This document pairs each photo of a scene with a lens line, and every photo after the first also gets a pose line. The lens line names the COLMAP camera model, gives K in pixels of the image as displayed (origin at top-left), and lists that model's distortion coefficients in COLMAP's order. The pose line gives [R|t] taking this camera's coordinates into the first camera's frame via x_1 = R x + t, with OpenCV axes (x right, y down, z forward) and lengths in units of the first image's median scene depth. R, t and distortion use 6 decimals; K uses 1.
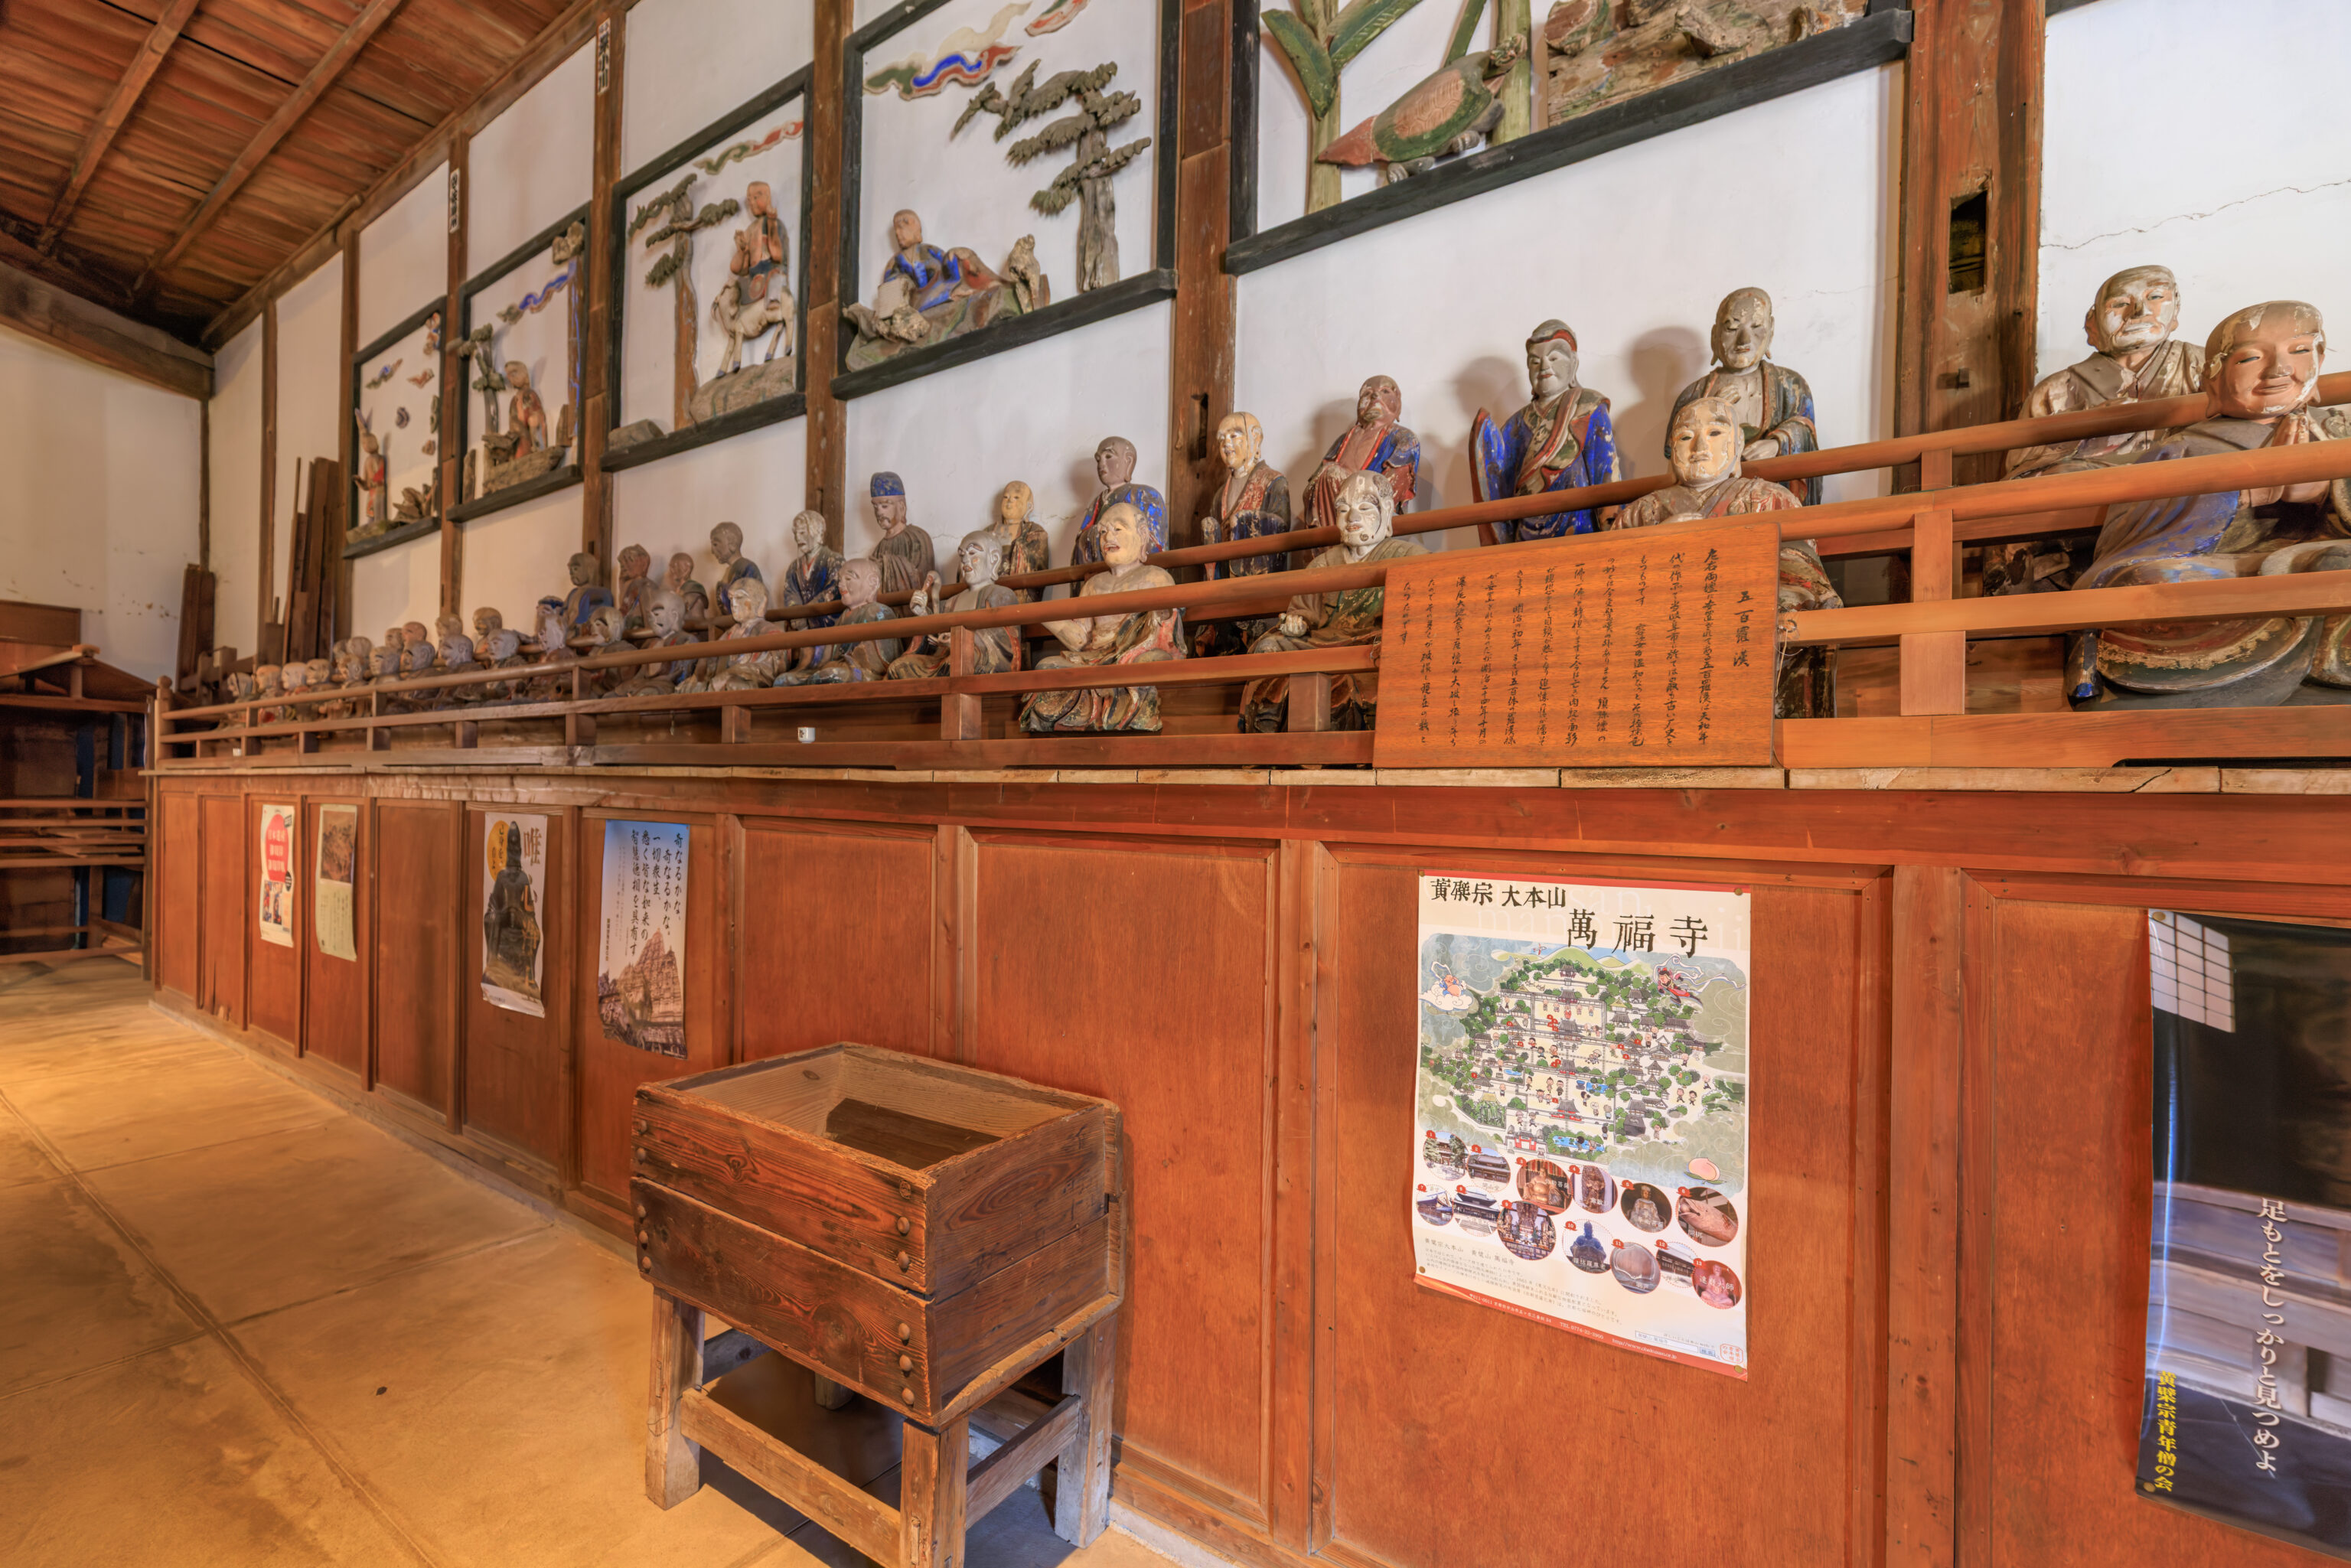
lens RADIAL K [[1064.5, 0, 1176.4], [0, 1064.5, 792.9], [0, 0, 1]] dist [0.002675, -0.001021]
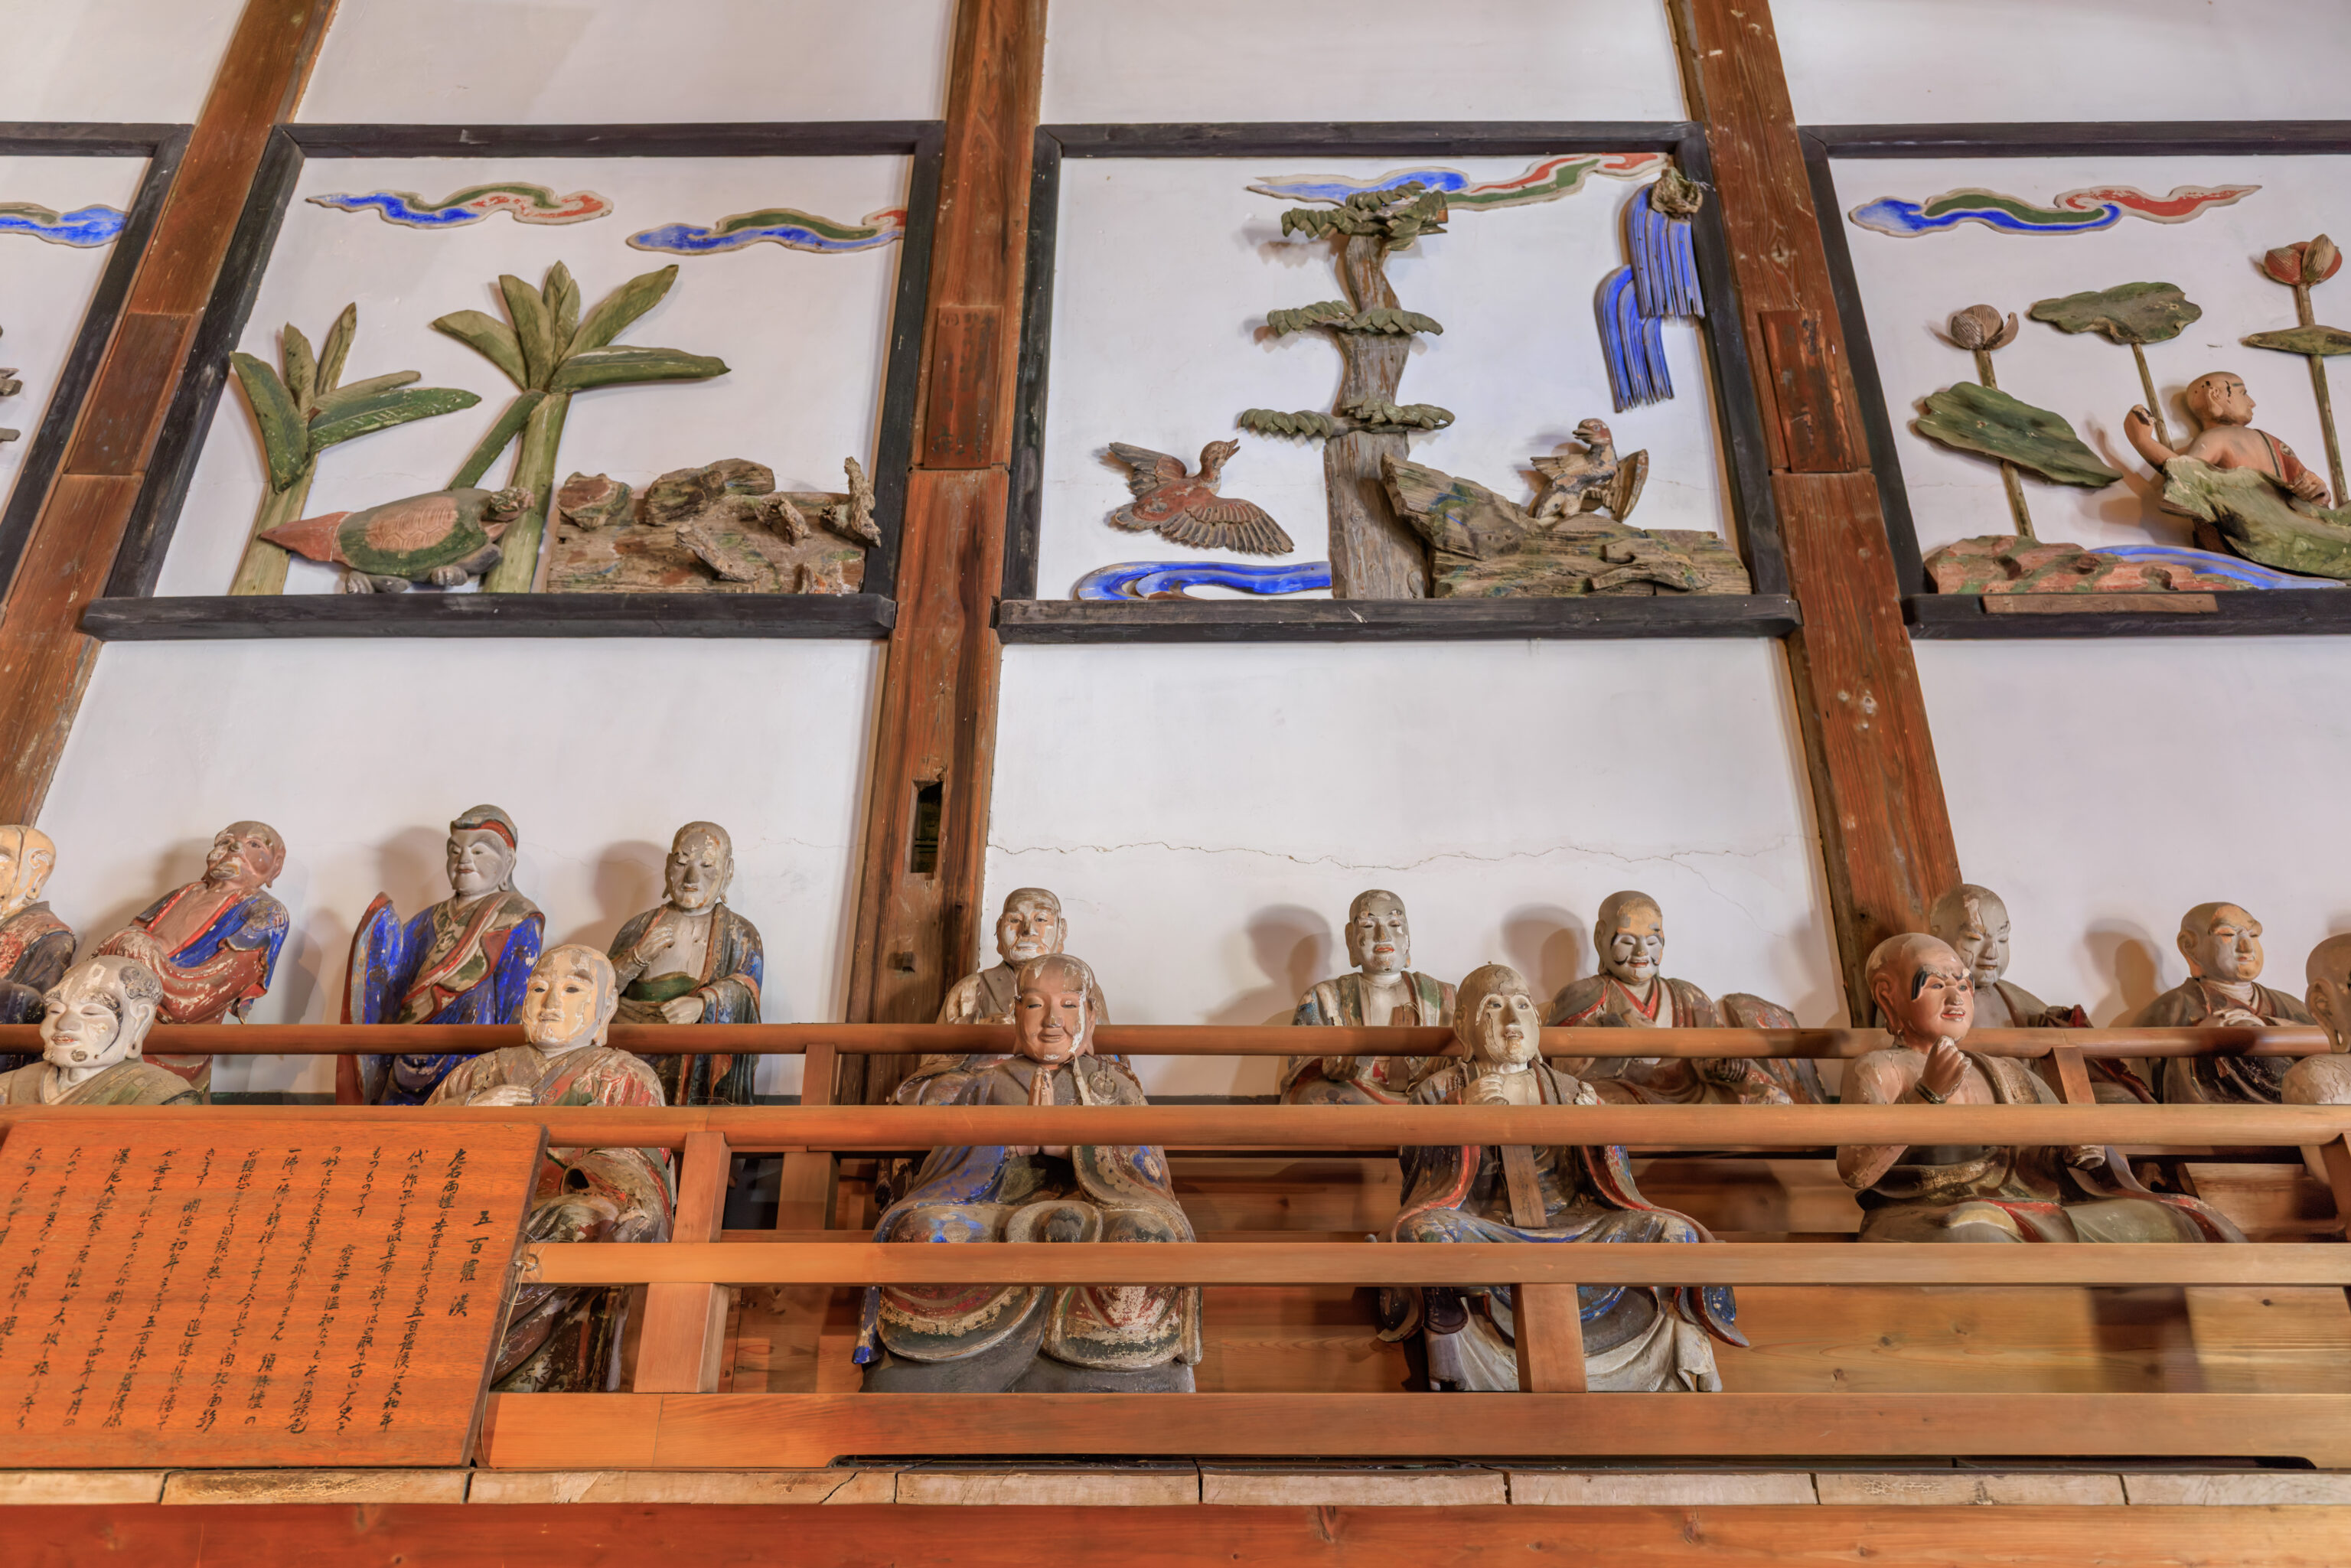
lens RADIAL K [[1409.7, 0, 1172.6], [0, 1409.7, 776.6], [0, 0, 1]] dist [0.007154, -0.004448]
pose [[0.809400, 0.222819, 0.543344, 0.214898], [0.011594, 0.918980, -0.394133, -0.048067], [-0.587143, 0.325311, 0.741239, -0.100527]]
